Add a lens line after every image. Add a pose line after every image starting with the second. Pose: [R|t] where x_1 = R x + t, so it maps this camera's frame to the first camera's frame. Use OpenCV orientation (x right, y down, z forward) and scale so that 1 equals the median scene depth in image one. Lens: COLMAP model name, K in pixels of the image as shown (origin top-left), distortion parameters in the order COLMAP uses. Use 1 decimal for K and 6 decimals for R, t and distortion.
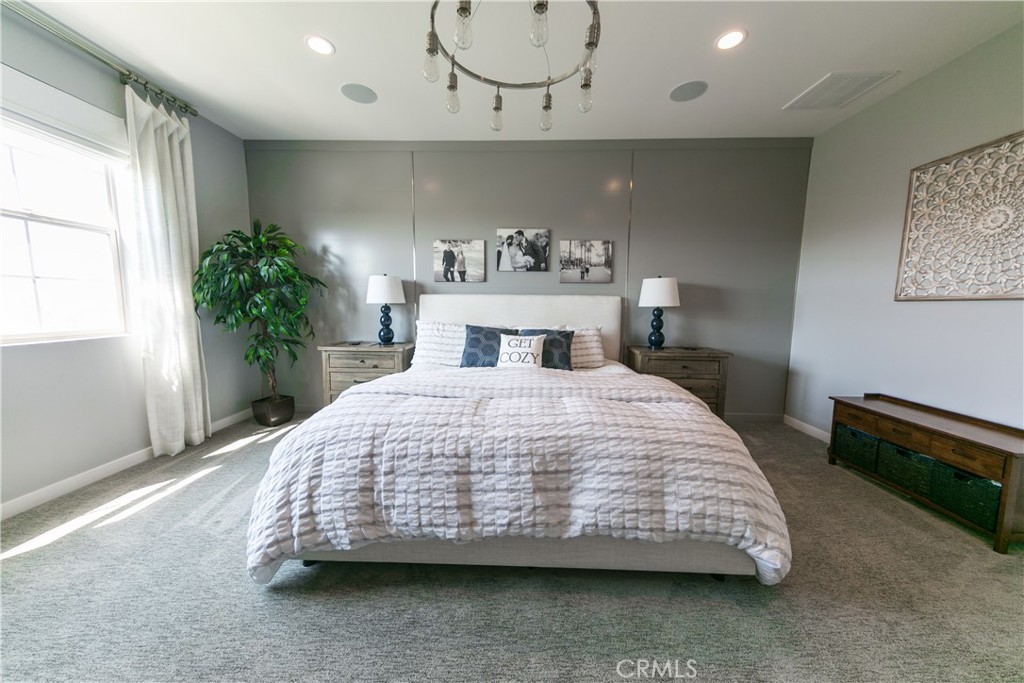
lens RADIAL K [[346.8, 0, 510.5], [0, 346.8, 337.4], [0, 0, 1]] dist [0.001832, -0.000401]
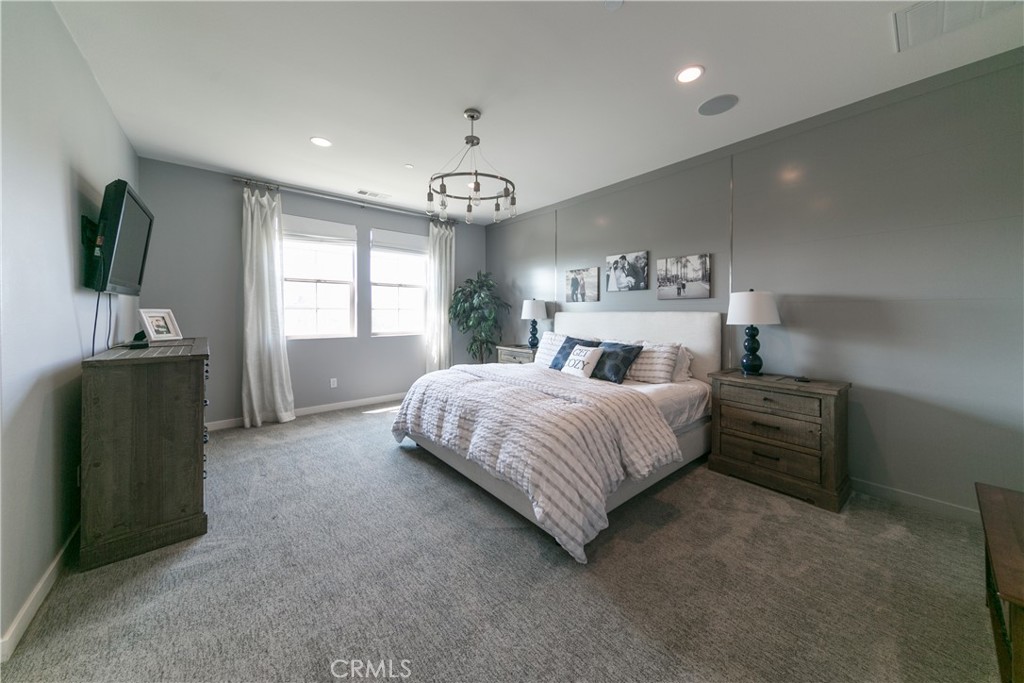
lens RADIAL K [[342.1, 0, 488.1], [0, 342.1, 303.4], [0, 0, 1]] dist [0.000448, -0.000063]
pose [[0.633683, -0.031549, -0.772949, 0.621254], [-0.065553, 0.993384, -0.094289, -0.016937], [0.770811, 0.110419, 0.627422, -0.032459]]
